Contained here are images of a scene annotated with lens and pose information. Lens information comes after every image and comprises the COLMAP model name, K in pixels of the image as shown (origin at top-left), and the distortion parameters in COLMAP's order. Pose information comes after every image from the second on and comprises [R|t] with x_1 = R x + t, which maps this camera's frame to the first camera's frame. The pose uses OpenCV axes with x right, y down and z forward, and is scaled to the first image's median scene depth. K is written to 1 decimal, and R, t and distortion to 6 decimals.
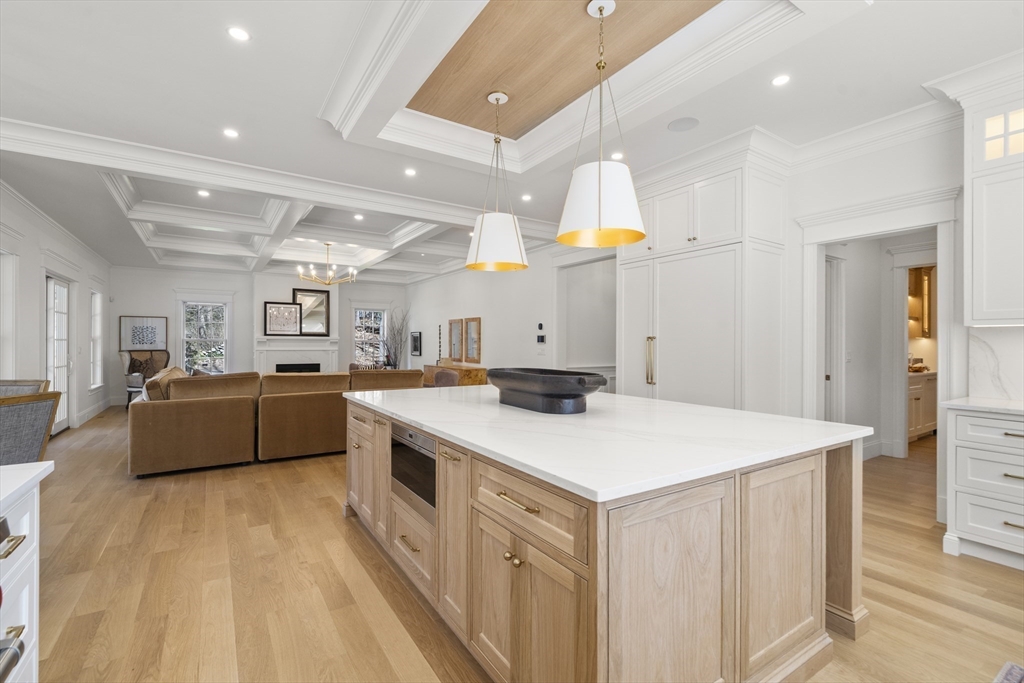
lens RADIAL K [[453.6, 0, 511.1], [0, 453.6, 343.5], [0, 0, 1]] dist [-0.001559, -0.000148]
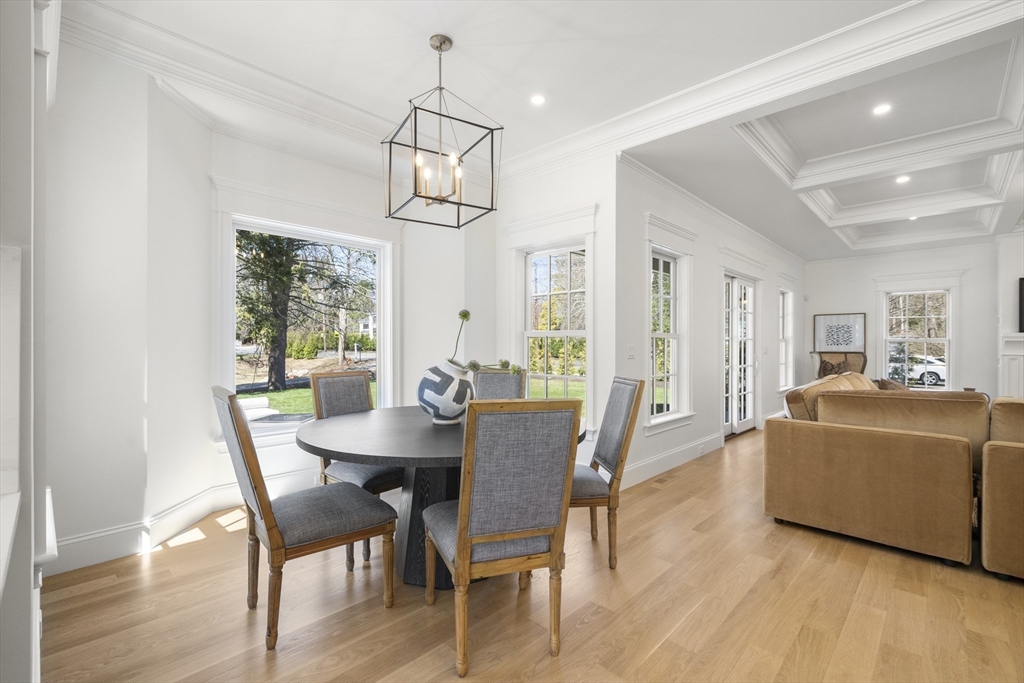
lens RADIAL K [[453.6, 0, 511.1], [0, 453.6, 343.5], [0, 0, 1]] dist [-0.001559, -0.000148]
pose [[0.214428, -0.005384, -0.976725, -0.223565], [-0.004955, 0.999966, -0.006600, 0.017132], [0.976727, 0.006255, 0.214394, 0.482625]]
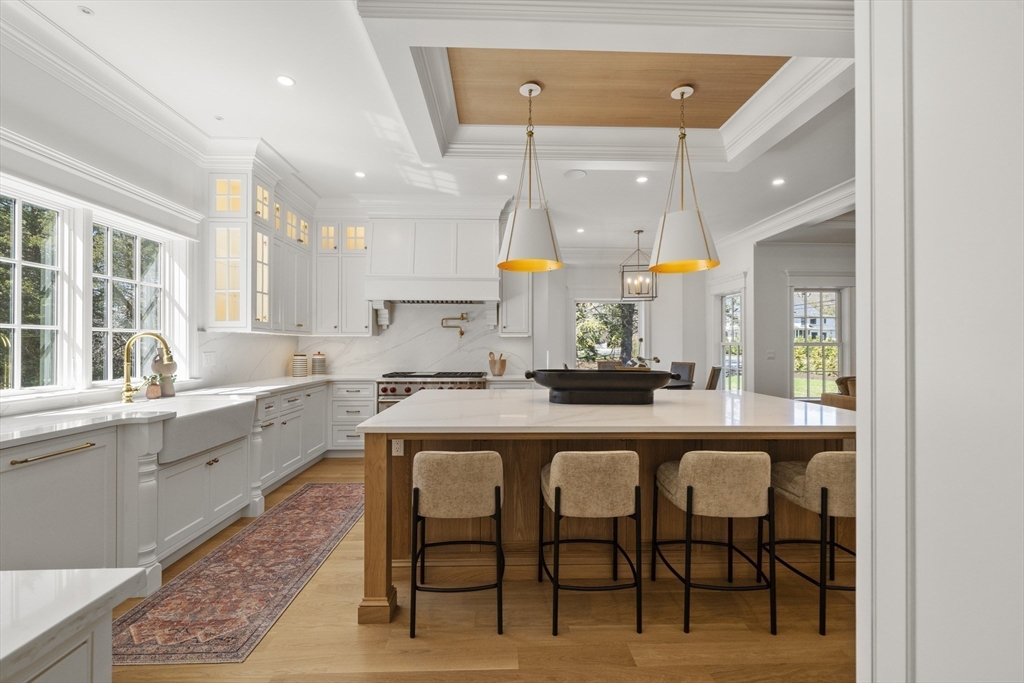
lens RADIAL K [[426.2, 0, 510.2], [0, 426.2, 341.6], [0, 0, 1]] dist [-0.001445, -0.000398]
pose [[-0.520902, -0.013074, -0.853517, 0.786744], [-0.004548, 0.999911, -0.012541, 0.002487], [0.853605, -0.002651, -0.520915, 0.980158]]
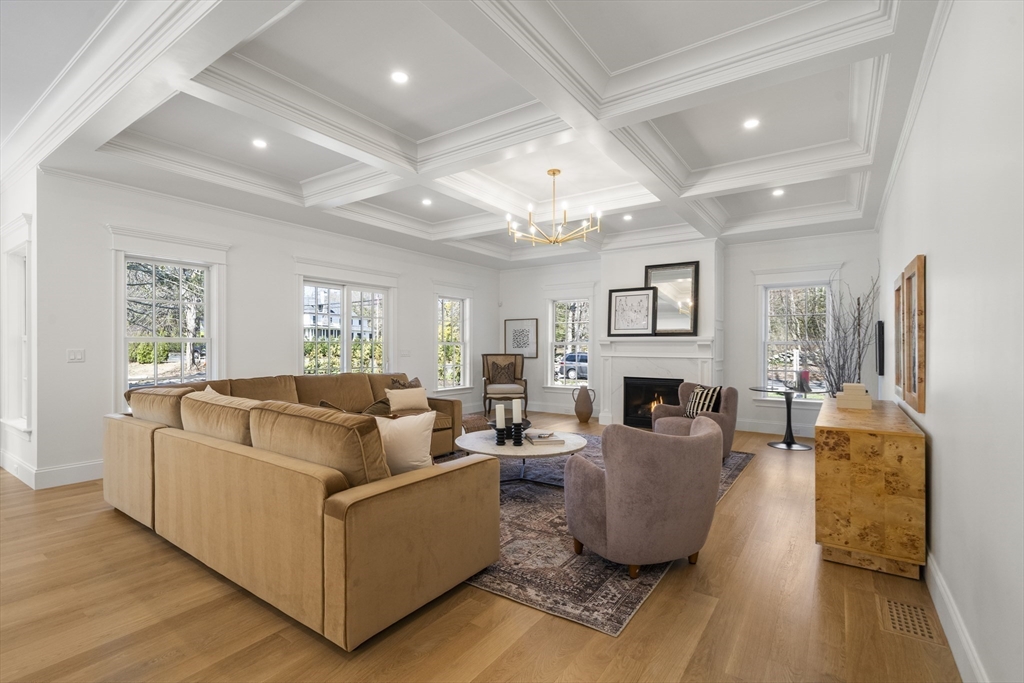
lens RADIAL K [[474.0, 0, 508.0], [0, 474.0, 349.2], [0, 0, 1]] dist [0.011141, 0.000033]
pose [[0.371423, 0.001950, -0.928462, 0.280660], [-0.003449, 0.999994, 0.000720, 0.008451], [0.928457, 0.002935, 0.371428, 1.527083]]
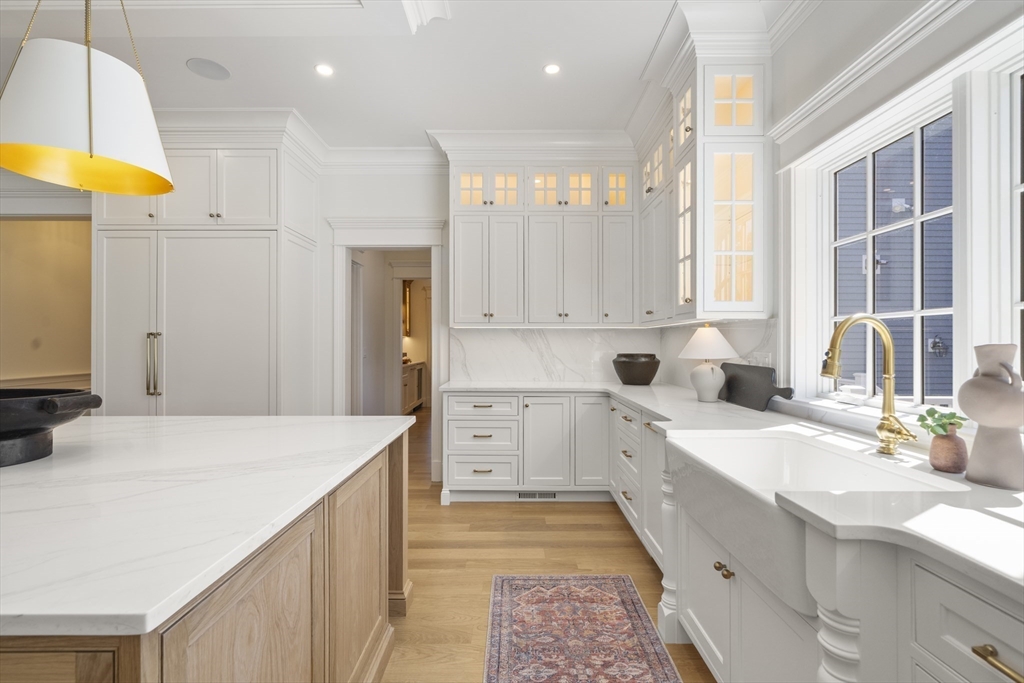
lens RADIAL K [[458.3, 0, 512.0], [0, 458.3, 341.5], [0, 0, 1]] dist [0.001092, 0.000059]
pose [[0.545962, -0.003533, 0.837803, -0.008091], [0.003823, 0.999991, 0.001726, 0.000904], [-0.837801, 0.002261, 0.545970, 0.099254]]
